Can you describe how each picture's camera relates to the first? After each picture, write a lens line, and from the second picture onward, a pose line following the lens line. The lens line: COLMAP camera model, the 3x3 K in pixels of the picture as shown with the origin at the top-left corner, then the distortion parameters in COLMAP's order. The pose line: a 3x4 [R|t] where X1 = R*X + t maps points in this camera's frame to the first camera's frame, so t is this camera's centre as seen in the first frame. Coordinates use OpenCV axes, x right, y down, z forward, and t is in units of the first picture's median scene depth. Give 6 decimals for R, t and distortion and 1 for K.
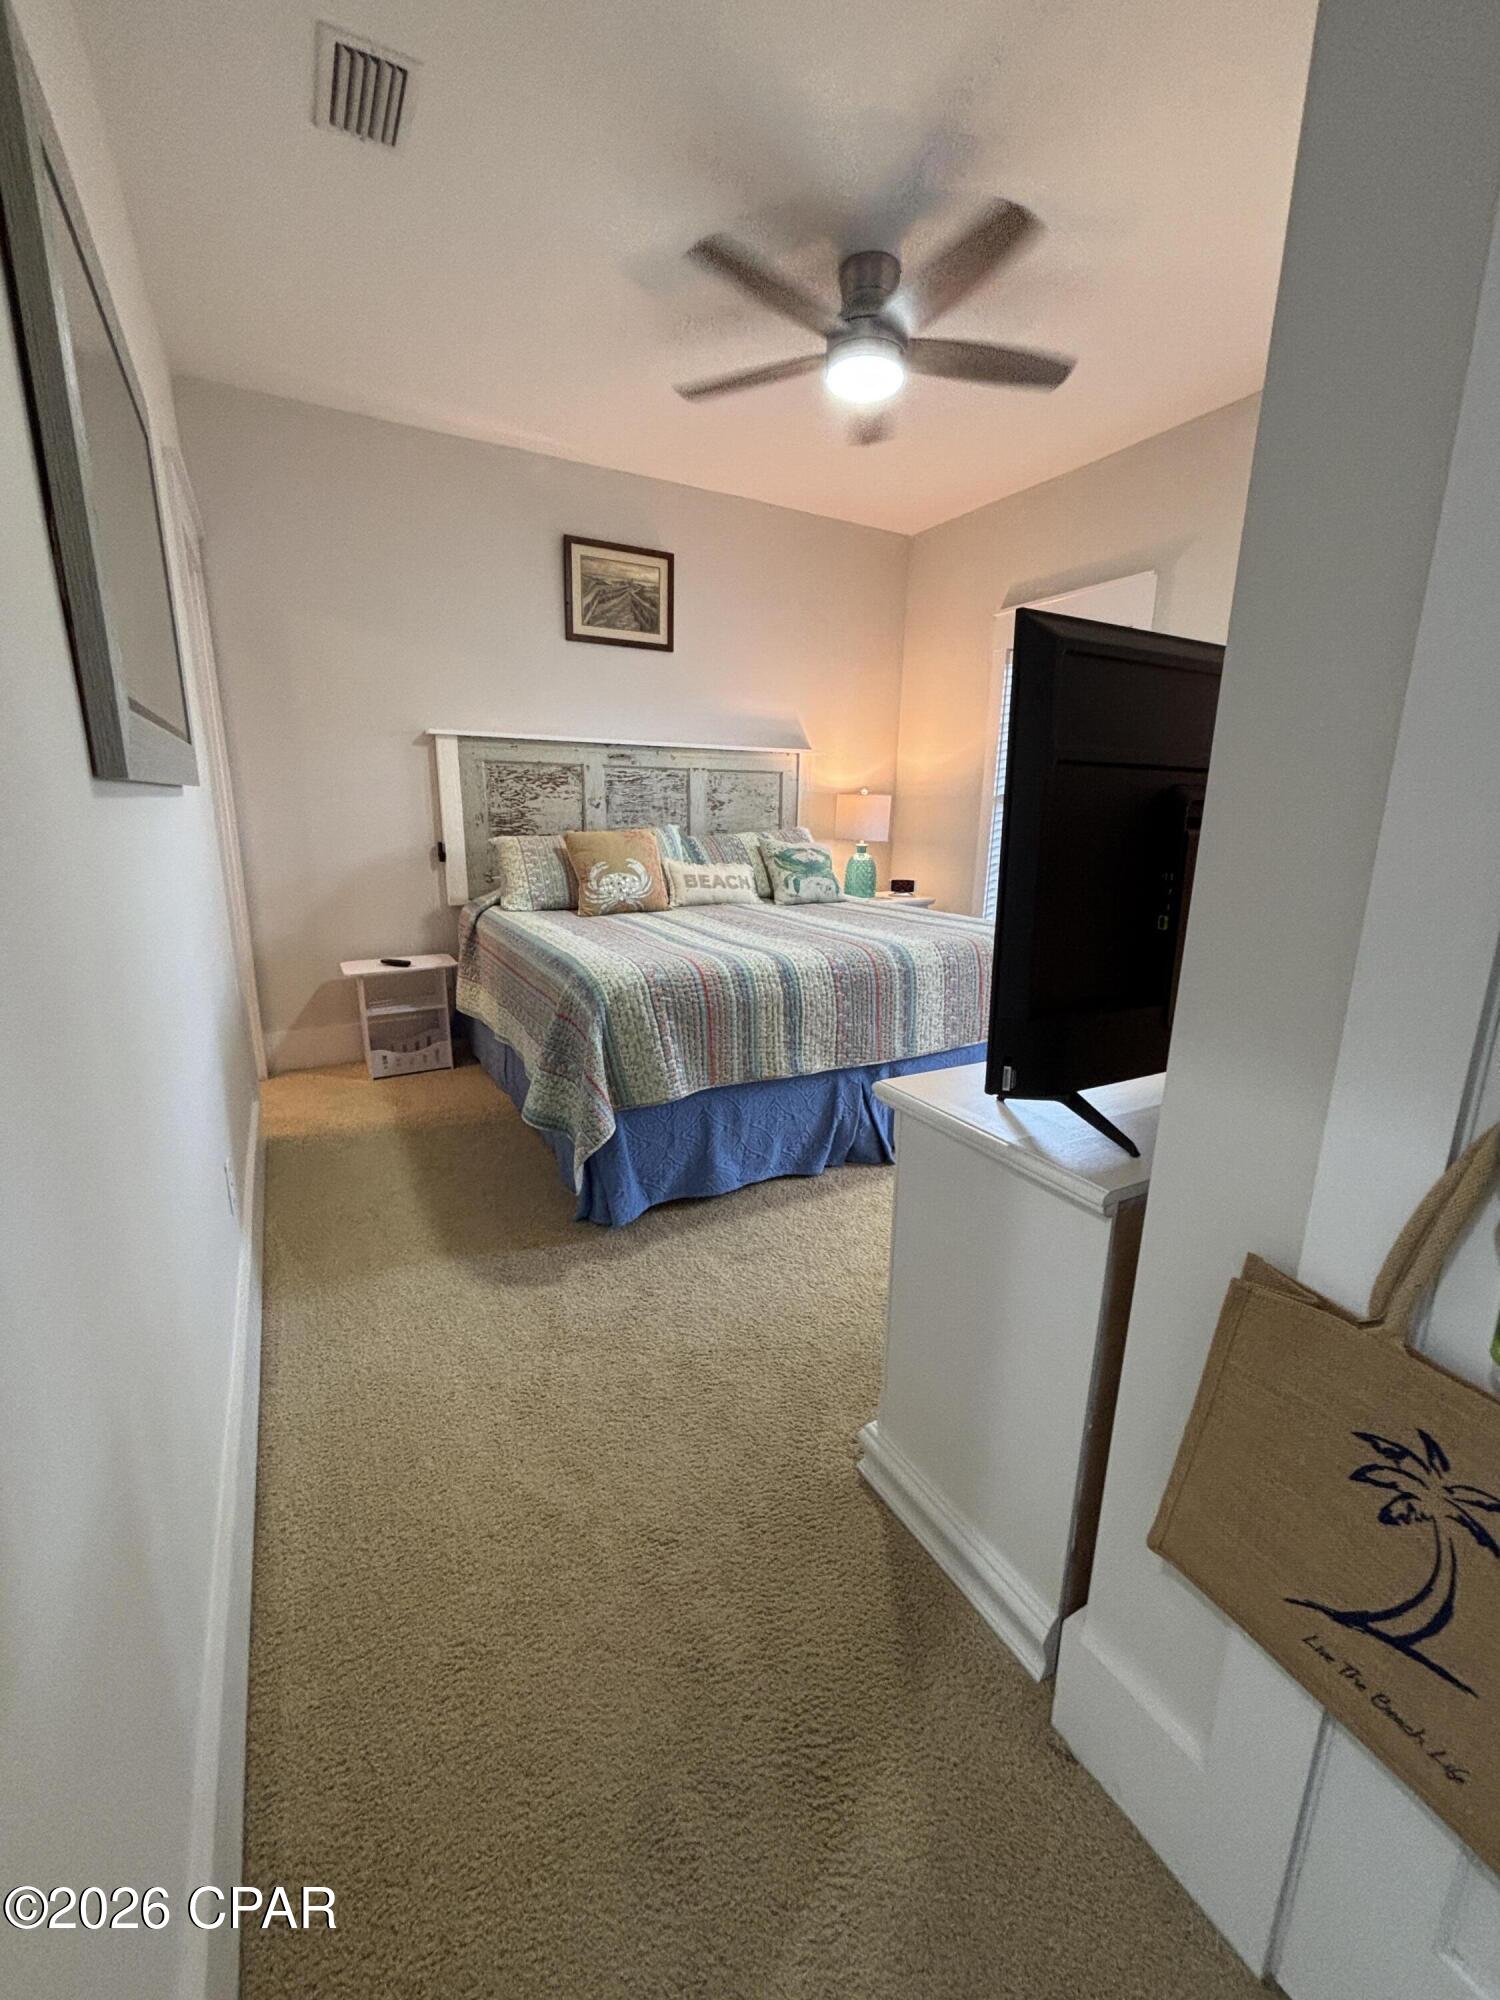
lens RADIAL K [[808.4, 0, 757.3], [0, 808.4, 999.2], [0, 0, 1]] dist [0.000035, -0.000551]
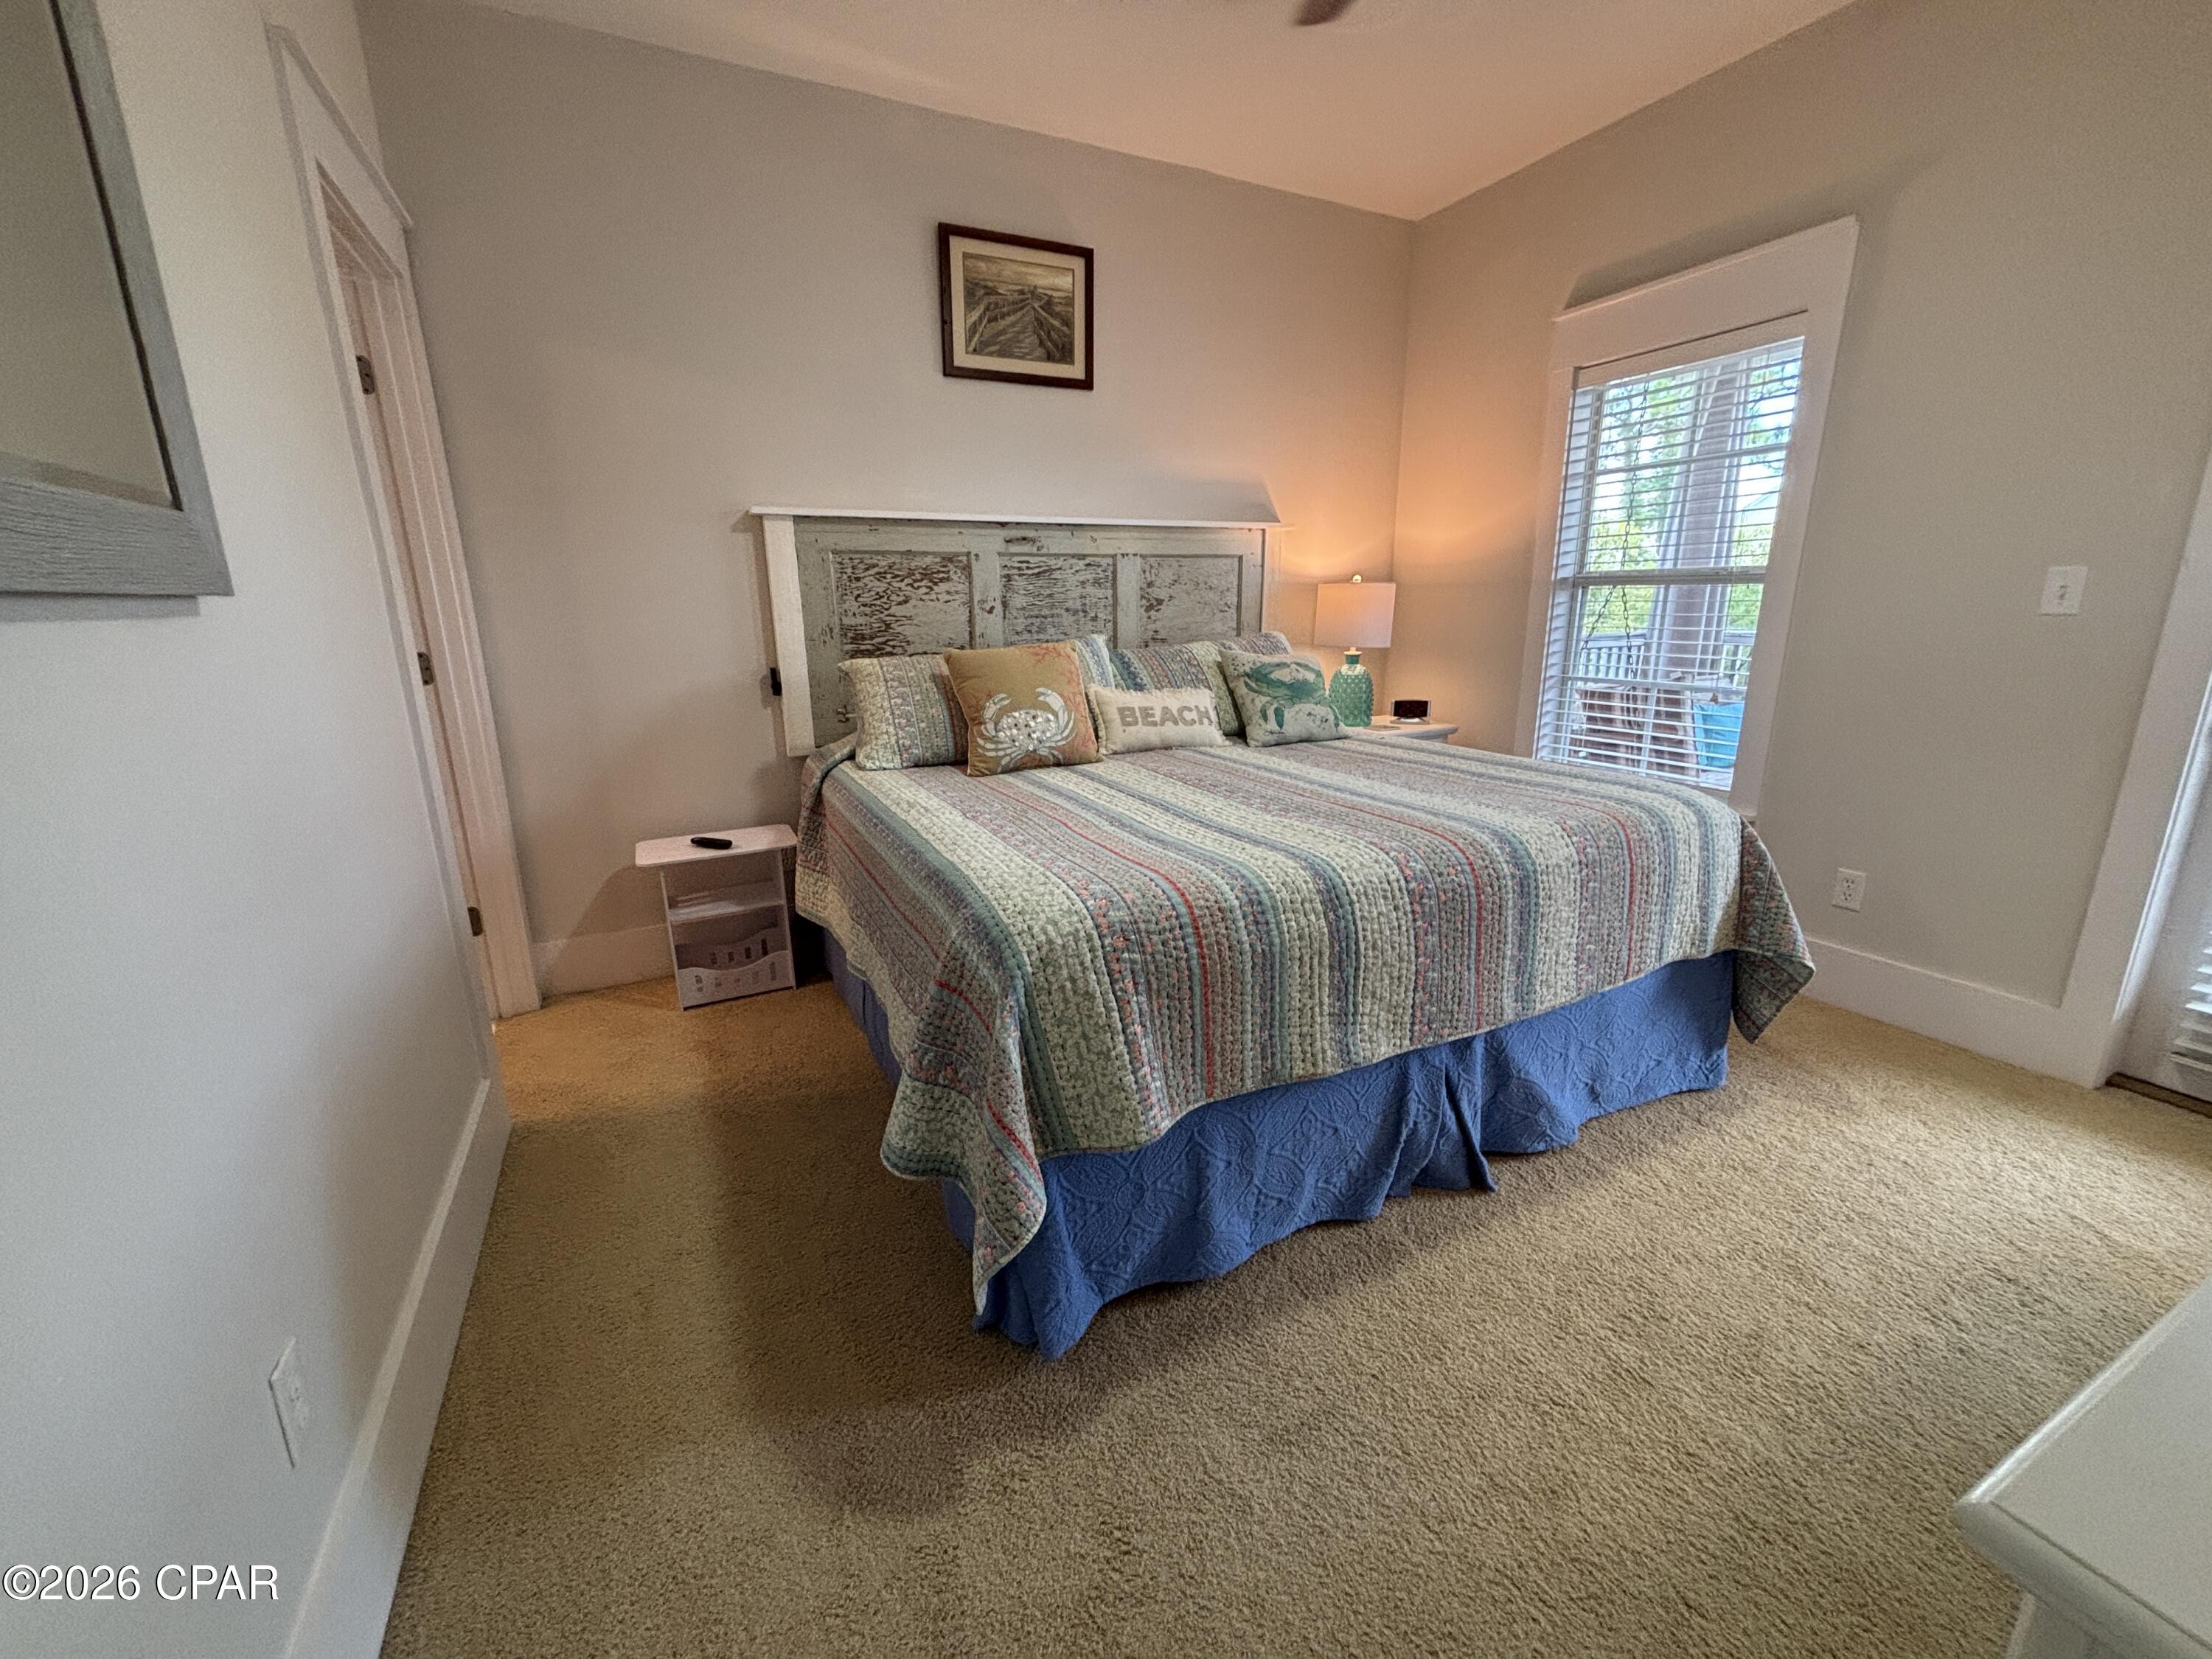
lens RADIAL K [[894.1, 0, 1099.4], [0, 894.1, 828.3], [0, 0, 1]] dist [0.000035, -0.000551]
pose [[0.997611, -0.013429, -0.067768, -0.058683], [0.014126, 0.999852, 0.009826, -0.060472], [0.067626, -0.010760, 0.997653, 0.246696]]
